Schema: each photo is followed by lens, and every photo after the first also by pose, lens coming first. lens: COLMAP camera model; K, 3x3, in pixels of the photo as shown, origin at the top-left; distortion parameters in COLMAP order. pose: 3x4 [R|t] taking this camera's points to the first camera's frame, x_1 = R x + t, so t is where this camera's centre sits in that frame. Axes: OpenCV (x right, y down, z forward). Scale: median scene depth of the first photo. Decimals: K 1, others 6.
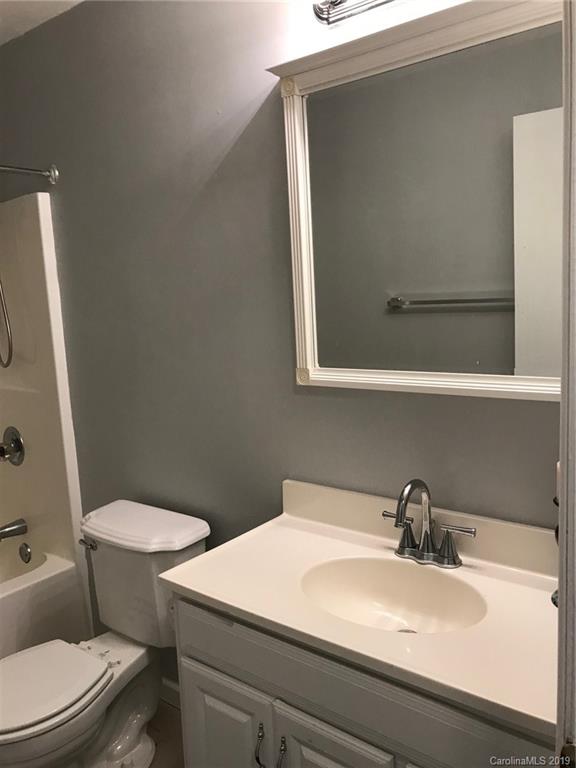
lens RADIAL K [[623.5, 0, 289.0], [0, 623.5, 383.9], [0, 0, 1]] dist [0.004718, -0.013432]
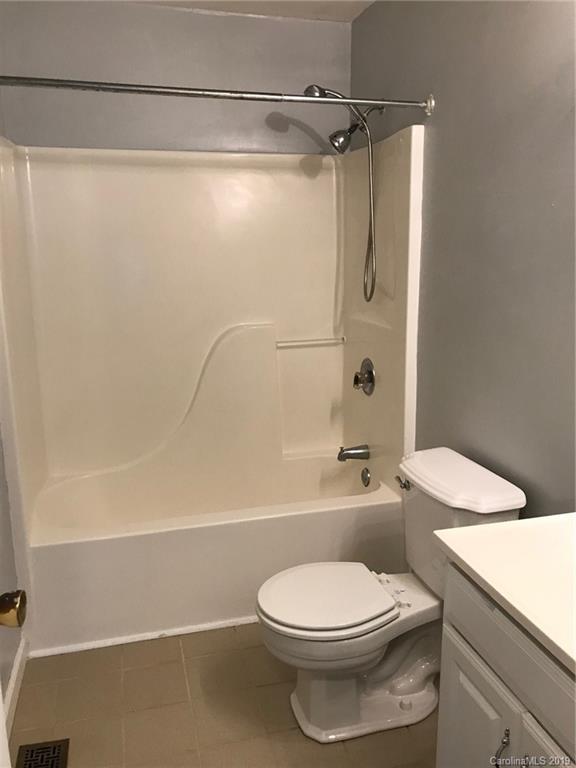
lens RADIAL K [[623.5, 0, 287.3], [0, 623.5, 382.9], [0, 0, 1]] dist [0.004718, -0.013432]
pose [[0.793916, 0.157663, -0.587230, 0.094395], [-0.107426, 0.986975, 0.119753, -0.002469], [0.598462, -0.031991, 0.800512, 0.088865]]
